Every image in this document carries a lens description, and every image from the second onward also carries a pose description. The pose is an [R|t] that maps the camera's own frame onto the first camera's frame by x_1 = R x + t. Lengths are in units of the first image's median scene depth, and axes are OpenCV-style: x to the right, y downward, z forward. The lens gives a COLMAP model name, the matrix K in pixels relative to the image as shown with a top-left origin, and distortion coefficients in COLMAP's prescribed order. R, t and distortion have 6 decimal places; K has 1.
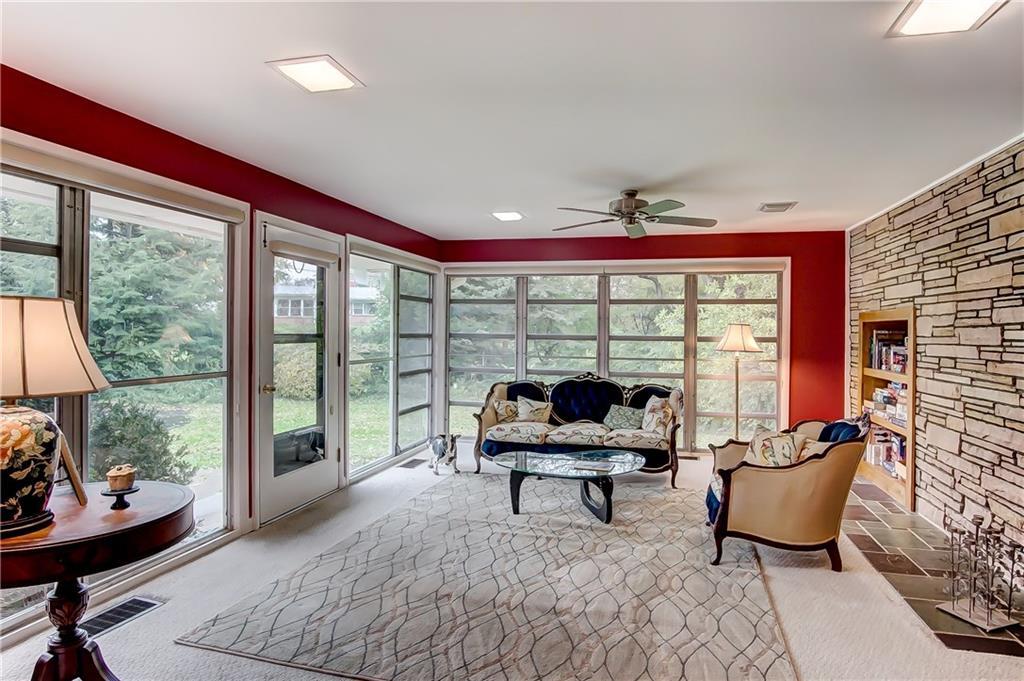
lens RADIAL K [[554.6, 0, 525.9], [0, 554.6, 331.2], [0, 0, 1]] dist [-0.004414, 0.000390]
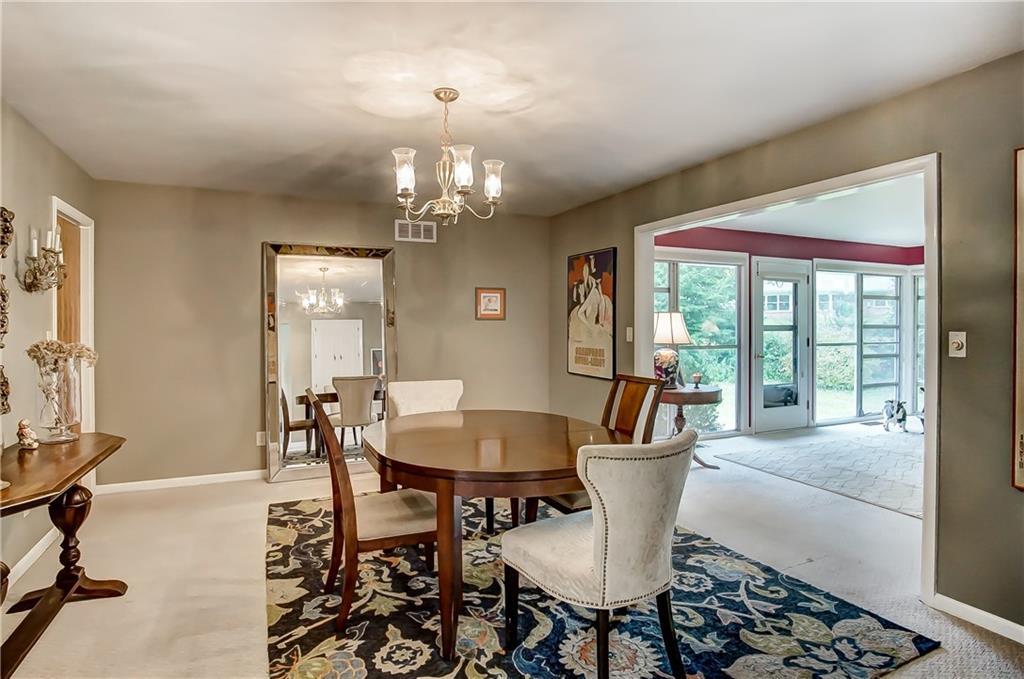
lens RADIAL K [[554.6, 0, 525.9], [0, 554.6, 330.2], [0, 0, 1]] dist [-0.004414, 0.000390]
pose [[0.639900, 0.000822, -0.768458, 0.332962], [0.005163, 0.999972, 0.005369, 0.006290], [0.768441, -0.007404, 0.639878, -0.561259]]
